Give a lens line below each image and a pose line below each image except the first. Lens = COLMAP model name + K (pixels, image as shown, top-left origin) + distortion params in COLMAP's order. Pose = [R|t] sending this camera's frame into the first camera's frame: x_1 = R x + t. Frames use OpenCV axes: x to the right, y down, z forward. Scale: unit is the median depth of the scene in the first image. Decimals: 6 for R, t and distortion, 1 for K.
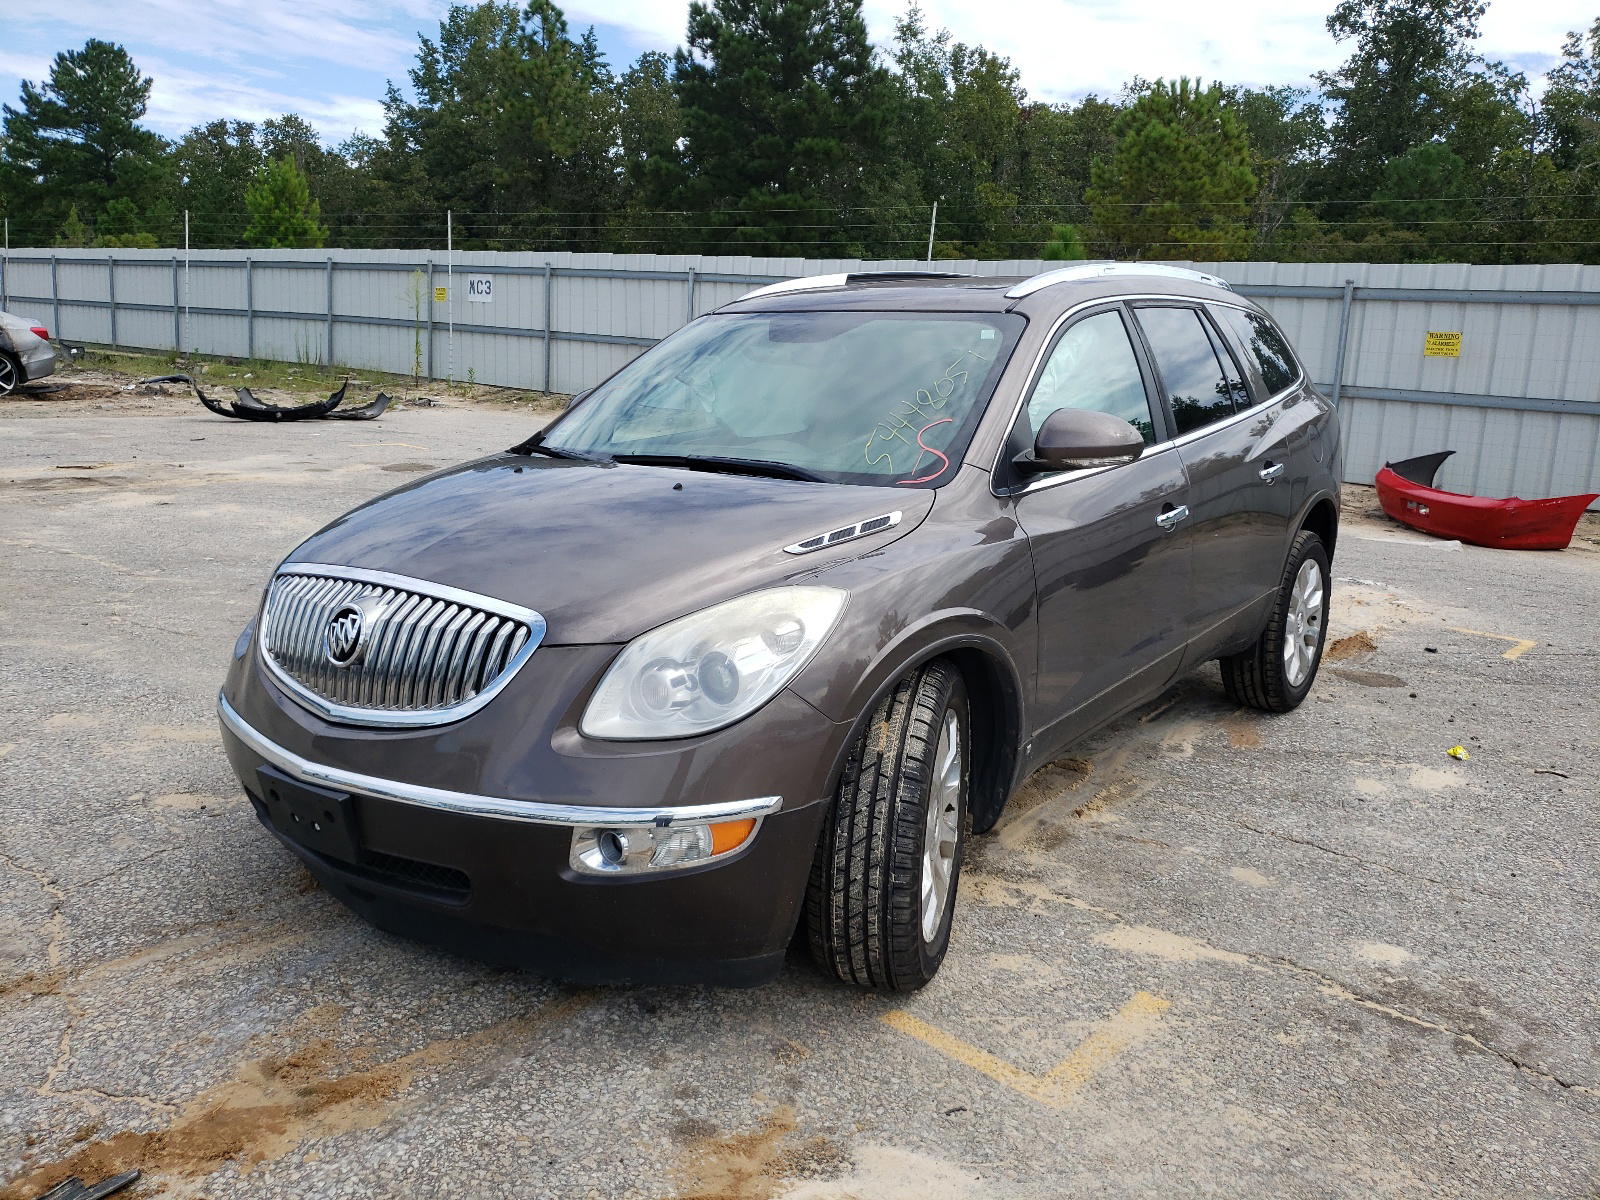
lens RADIAL K [[1284.4, 0, 800.0], [0, 1284.4, 600.0], [0, 0, 1]] dist [0.016180, 0.009712]
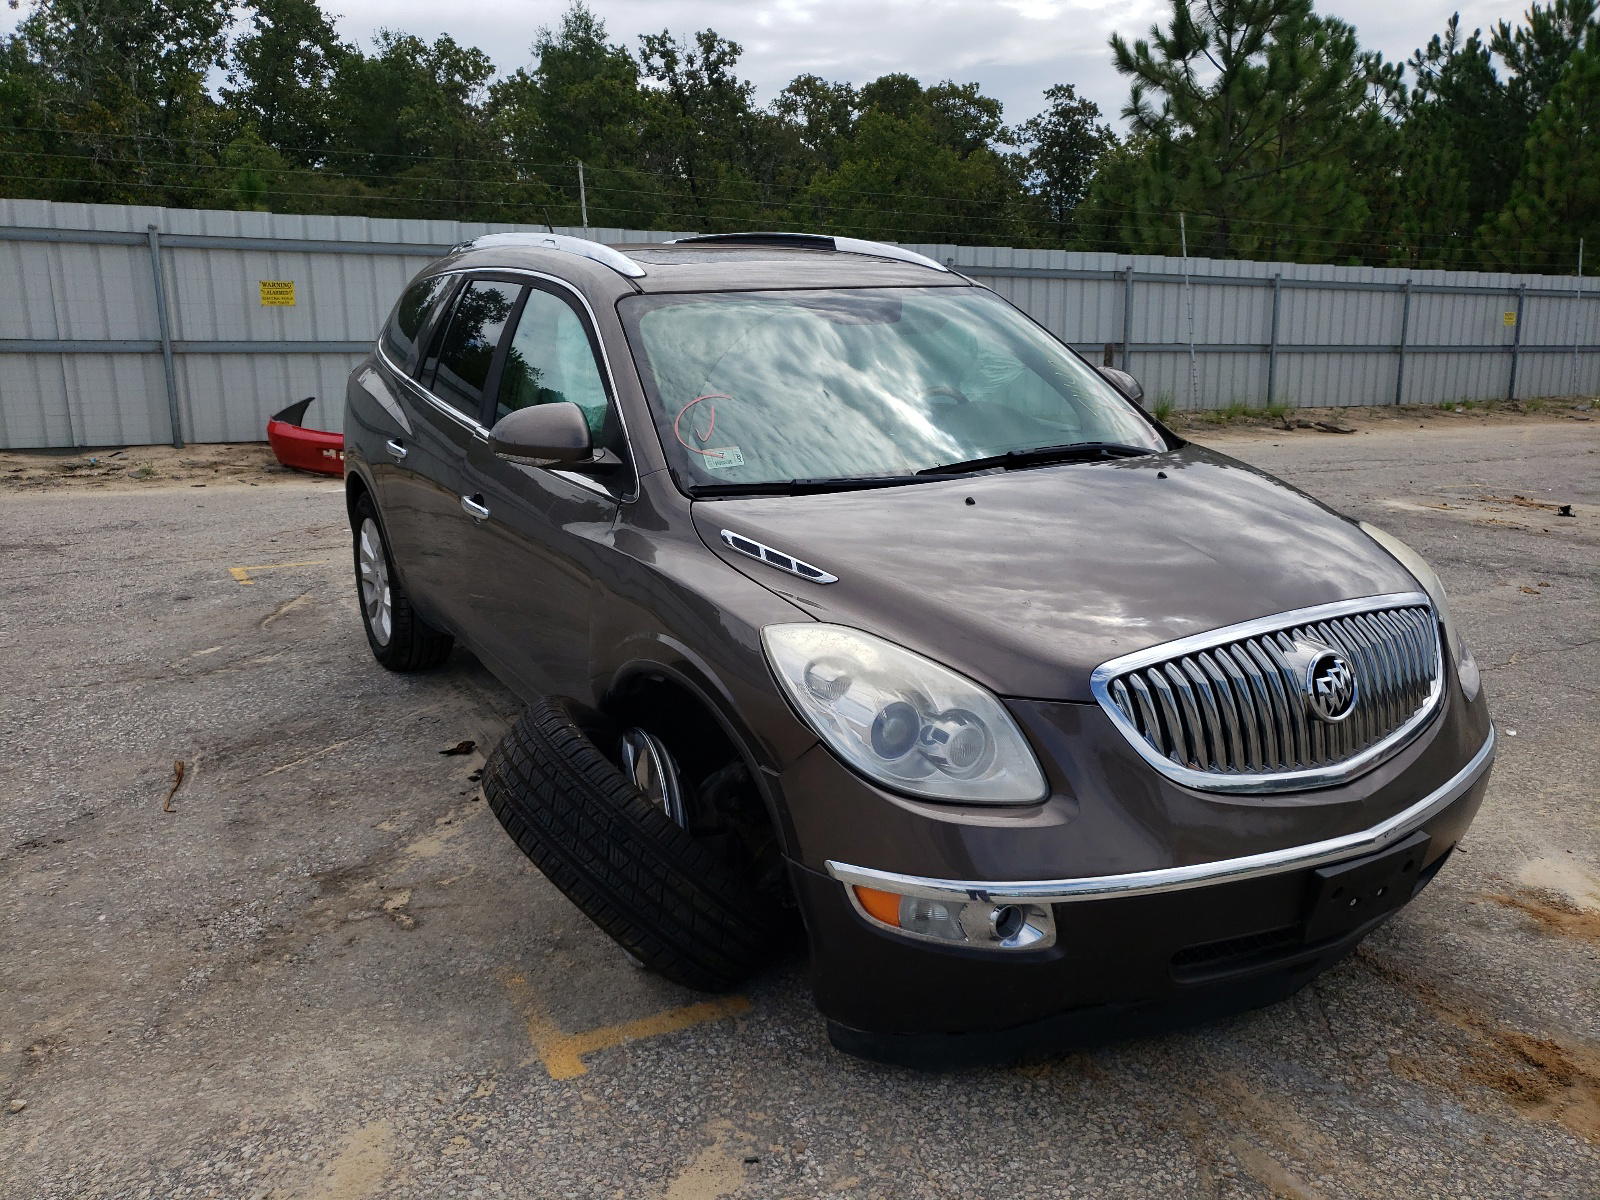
lens RADIAL K [[1190.6, 0, 932.8], [0, 1190.6, 646.1], [0, 0, 1]] dist [-0.004049, 0.006547]
pose [[0.352977, -0.295974, 0.887585, -0.766936], [0.200736, 0.950513, 0.237128, -0.172267], [-0.913845, 0.094469, 0.394922, 0.603591]]
